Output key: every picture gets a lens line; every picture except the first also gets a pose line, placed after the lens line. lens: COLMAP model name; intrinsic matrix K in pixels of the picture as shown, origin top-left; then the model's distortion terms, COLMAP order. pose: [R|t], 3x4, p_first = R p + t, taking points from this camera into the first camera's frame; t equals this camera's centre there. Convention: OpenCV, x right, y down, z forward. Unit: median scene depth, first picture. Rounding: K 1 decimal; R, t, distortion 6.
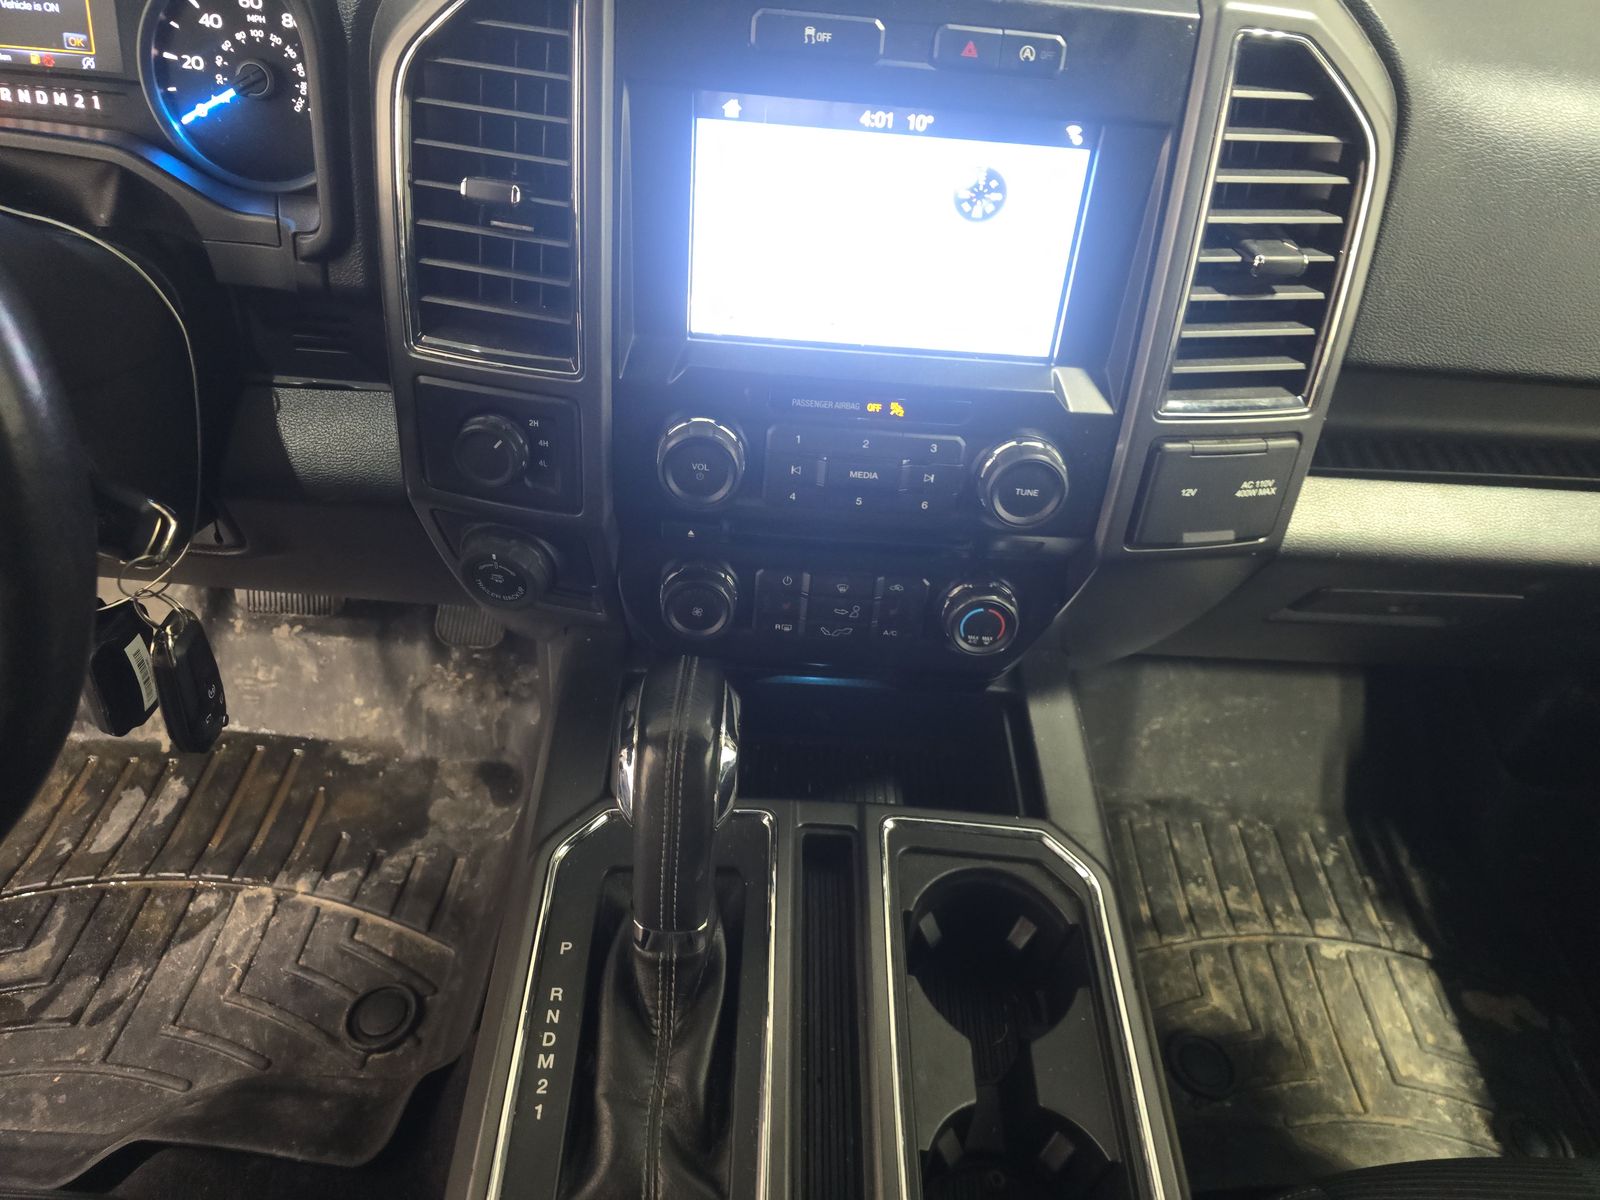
lens RADIAL K [[1094.3, 0, 801.8], [0, 1094.3, 623.9], [0, 0, 1]] dist [-0.030200, -0.000153]
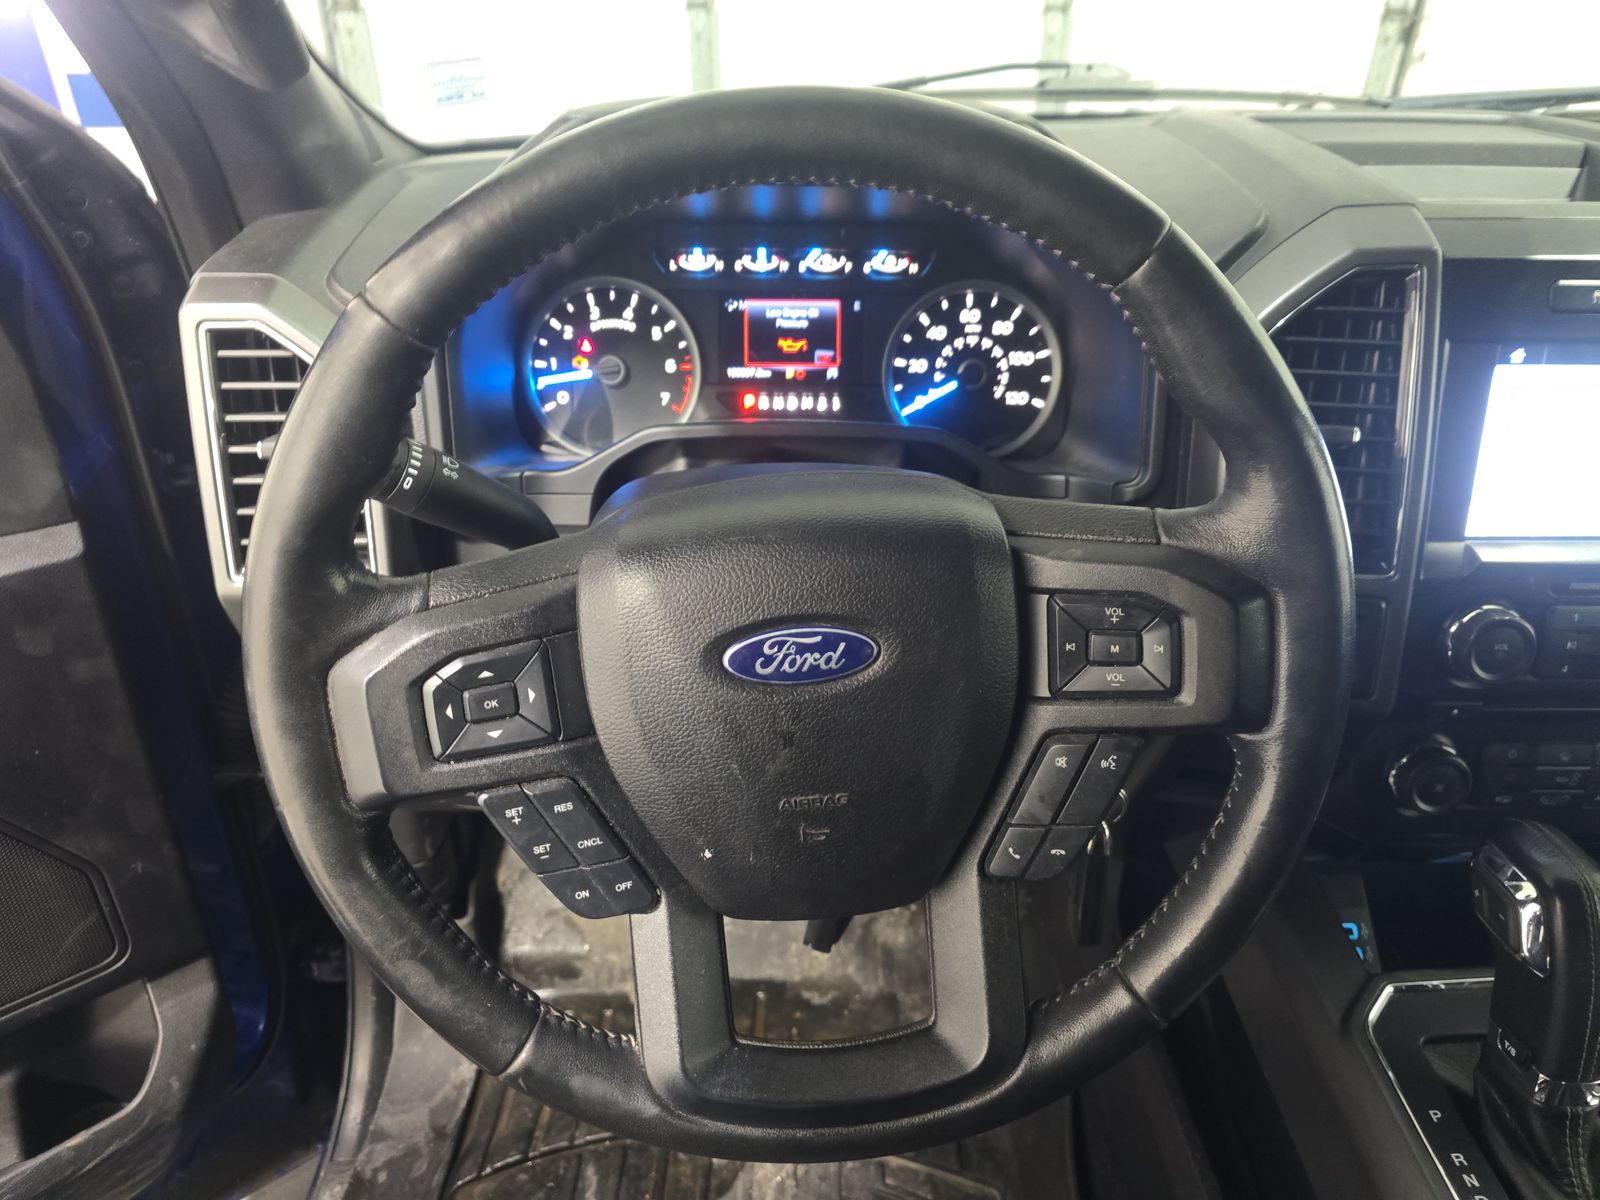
lens RADIAL K [[1103.5, 0, 800.0], [0, 1103.5, 600.0], [0, 0, 1]] dist [0.003925, -0.000830]
pose [[0.995114, -0.082124, -0.054809, -0.648774], [0.065818, 0.965550, -0.251755, 0.044995], [0.073596, 0.246918, 0.966238, -0.162732]]
